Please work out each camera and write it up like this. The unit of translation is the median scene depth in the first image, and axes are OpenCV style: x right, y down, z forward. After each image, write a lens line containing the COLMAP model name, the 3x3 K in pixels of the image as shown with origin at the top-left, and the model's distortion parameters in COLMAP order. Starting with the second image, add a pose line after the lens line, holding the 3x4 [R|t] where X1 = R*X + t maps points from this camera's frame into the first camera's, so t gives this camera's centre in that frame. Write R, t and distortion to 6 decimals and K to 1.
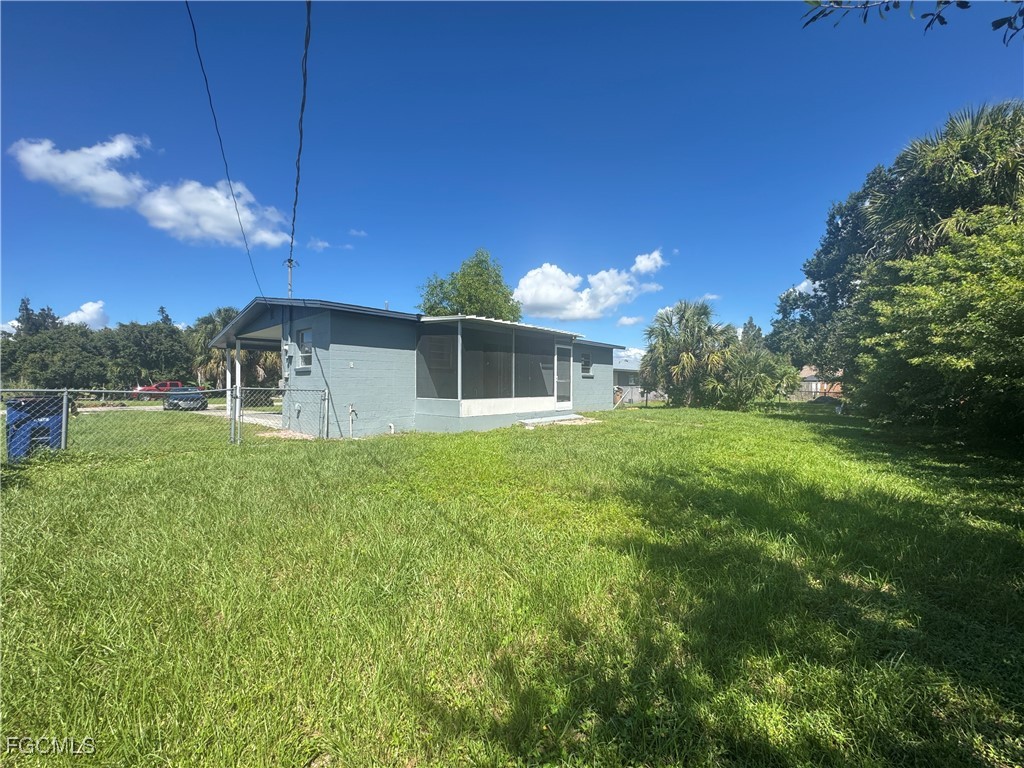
lens RADIAL K [[407.3, 0, 511.9], [0, 407.3, 382.4], [0, 0, 1]] dist [-0.005644, 0.001014]
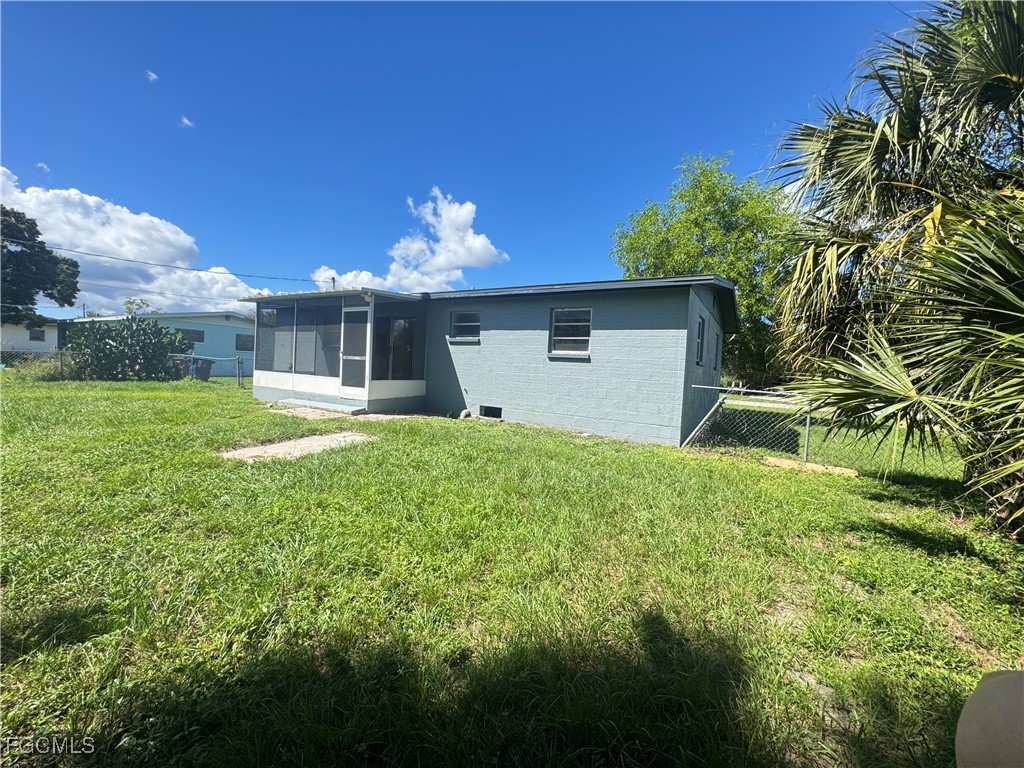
lens RADIAL K [[407.3, 0, 512.0], [0, 407.3, 383.4], [0, 0, 1]] dist [-0.005644, 0.001014]
pose [[0.165560, 0.034359, -0.985601, 0.880781], [-0.051210, 0.998344, 0.026201, 0.008429], [0.984869, 0.046135, 0.167045, 1.163534]]
